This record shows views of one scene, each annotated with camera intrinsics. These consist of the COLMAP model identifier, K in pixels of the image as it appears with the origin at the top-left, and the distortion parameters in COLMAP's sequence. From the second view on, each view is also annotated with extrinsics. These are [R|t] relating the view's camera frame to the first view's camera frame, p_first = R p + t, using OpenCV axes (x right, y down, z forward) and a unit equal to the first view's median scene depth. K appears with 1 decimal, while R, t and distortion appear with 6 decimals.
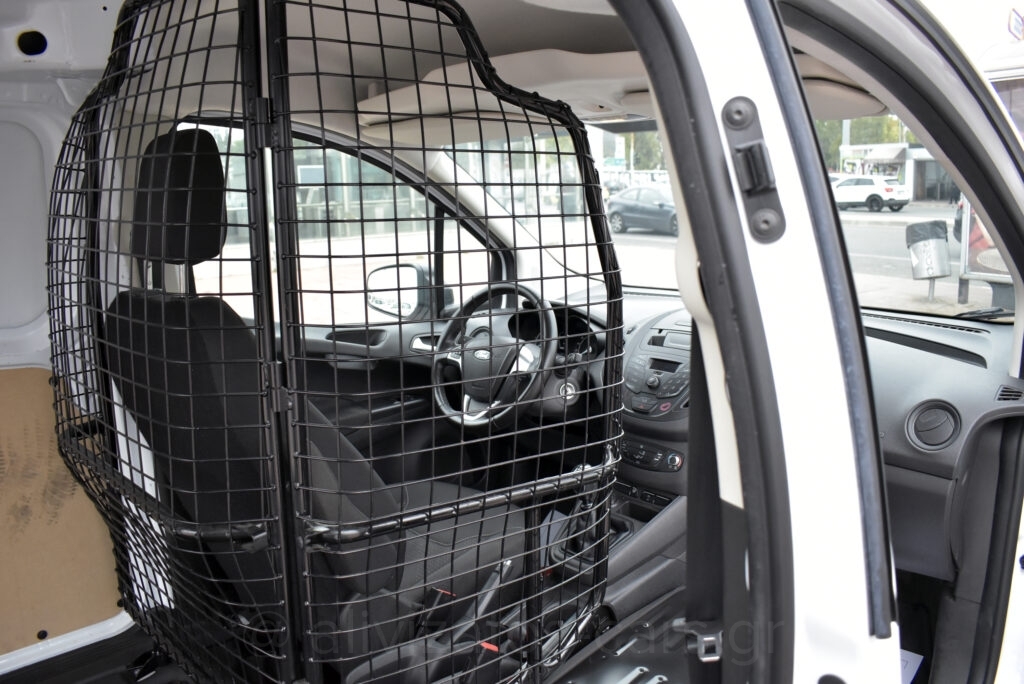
lens RADIAL K [[797.3, 0, 512.0], [0, 797.3, 342.0], [0, 0, 1]] dist [-0.091550, 0.005520]
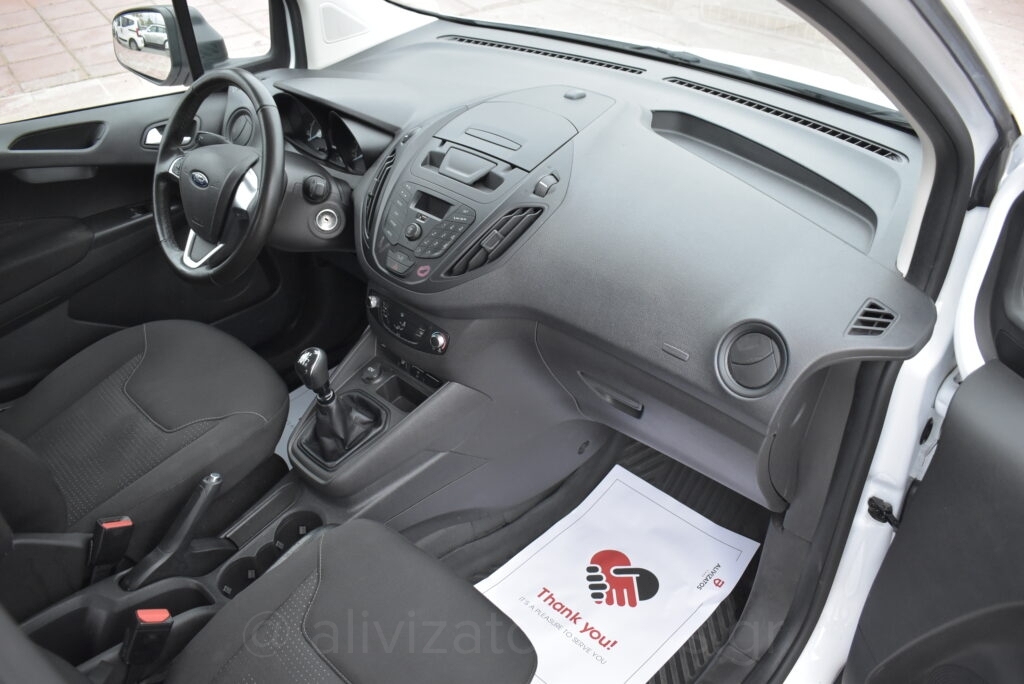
lens RADIAL K [[840.7, 0, 512.0], [0, 840.7, 342.0], [0, 0, 1]] dist [-0.086041, 0.006544]
pose [[0.999896, -0.006412, 0.012883, 0.245062], [0.000738, 0.916931, 0.399045, -0.153109], [-0.014372, -0.398995, 0.916841, 0.252763]]
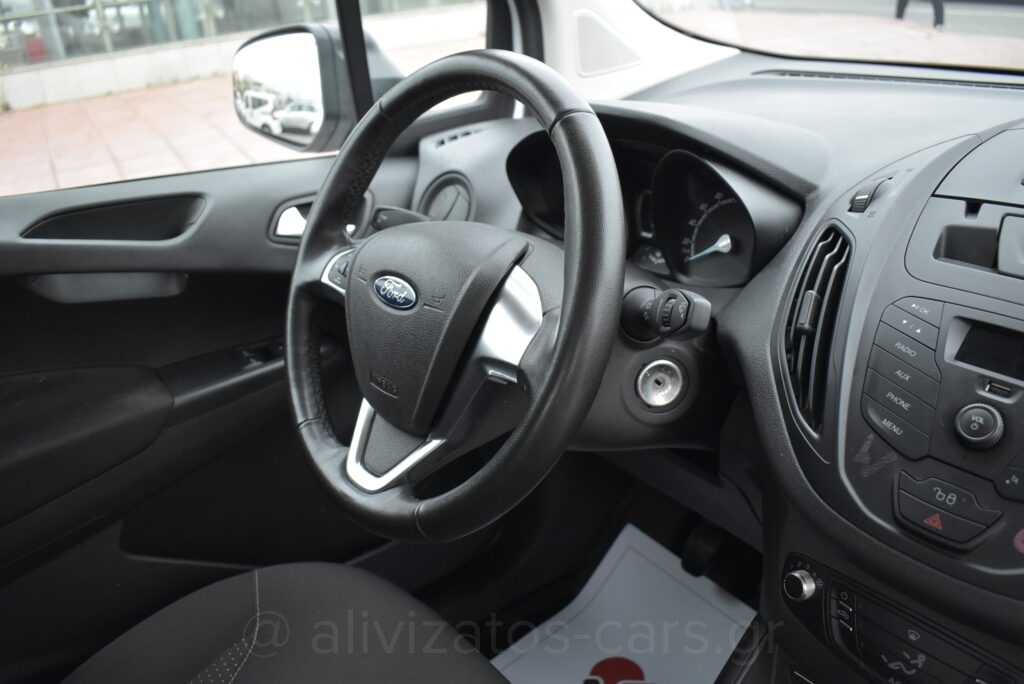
lens RADIAL K [[842.2, 0, 512.0], [0, 842.2, 342.0], [0, 0, 1]] dist [-0.089739, 0.000954]
pose [[0.993858, -0.006646, -0.110460, 0.049491], [0.033536, 0.969340, 0.243423, -0.046496], [0.105456, -0.245632, 0.963610, 0.694437]]
